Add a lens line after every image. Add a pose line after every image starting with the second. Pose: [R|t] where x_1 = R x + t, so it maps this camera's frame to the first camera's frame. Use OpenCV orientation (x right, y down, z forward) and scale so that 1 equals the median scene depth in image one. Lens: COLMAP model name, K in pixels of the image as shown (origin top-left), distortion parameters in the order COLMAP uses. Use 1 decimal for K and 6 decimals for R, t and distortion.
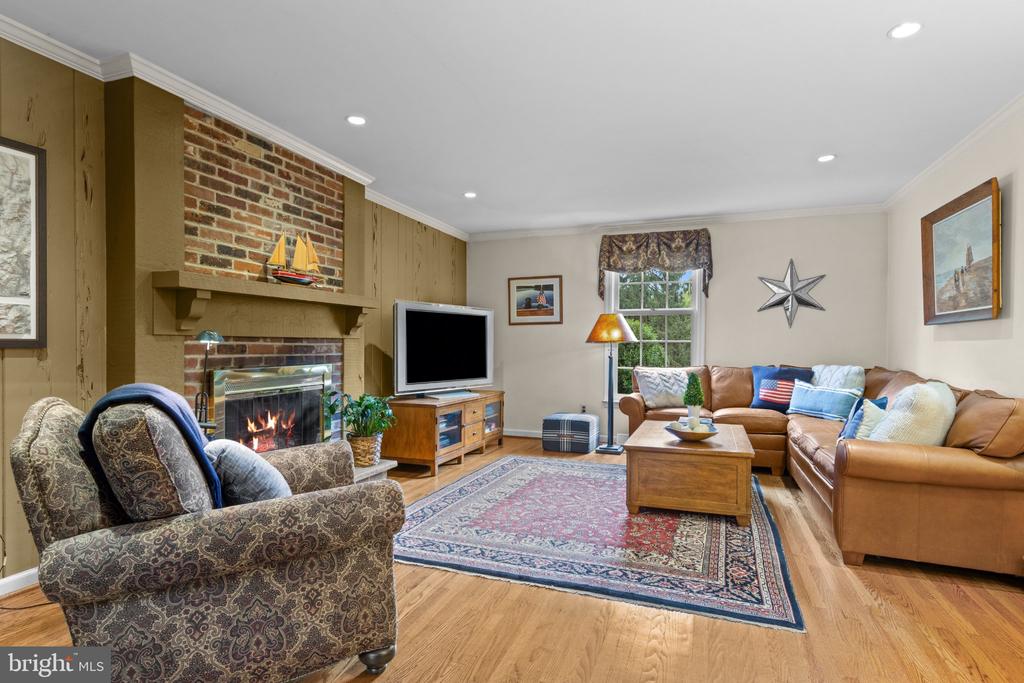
lens RADIAL K [[526.2, 0, 512.3], [0, 526.2, 345.0], [0, 0, 1]] dist [0.012073, -0.003510]
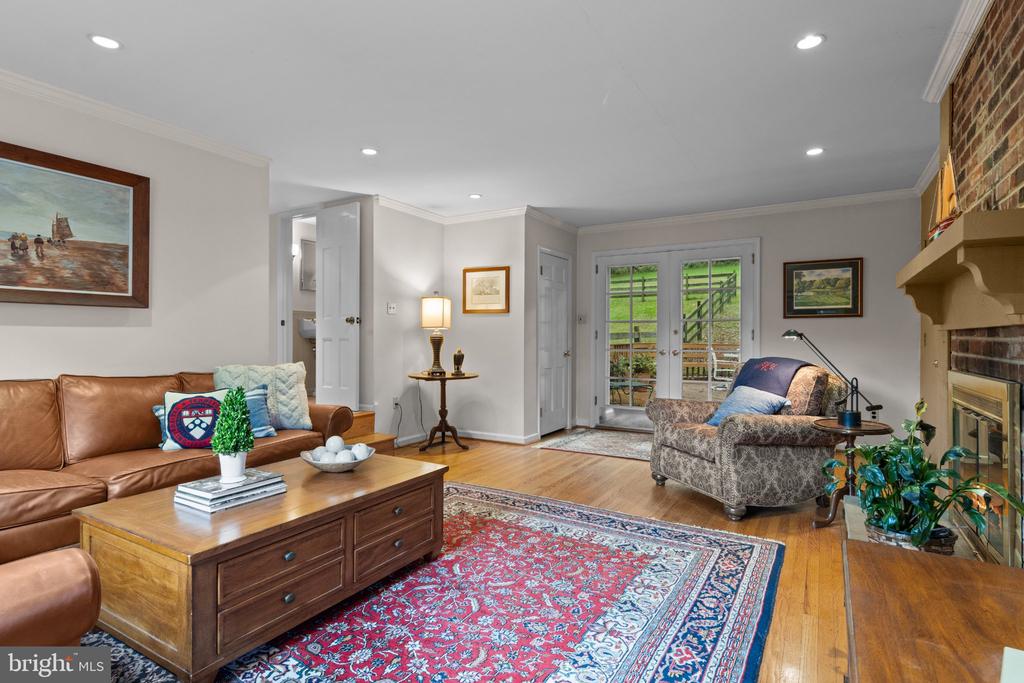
lens RADIAL K [[526.2, 0, 512.8], [0, 526.2, 337.3], [0, 0, 1]] dist [0.012073, -0.003510]
pose [[-0.985123, -0.010319, 0.171541, -0.011917], [-0.010449, 0.999945, 0.000142, 0.002324], [-0.171533, -0.001653, -0.985177, 1.929511]]
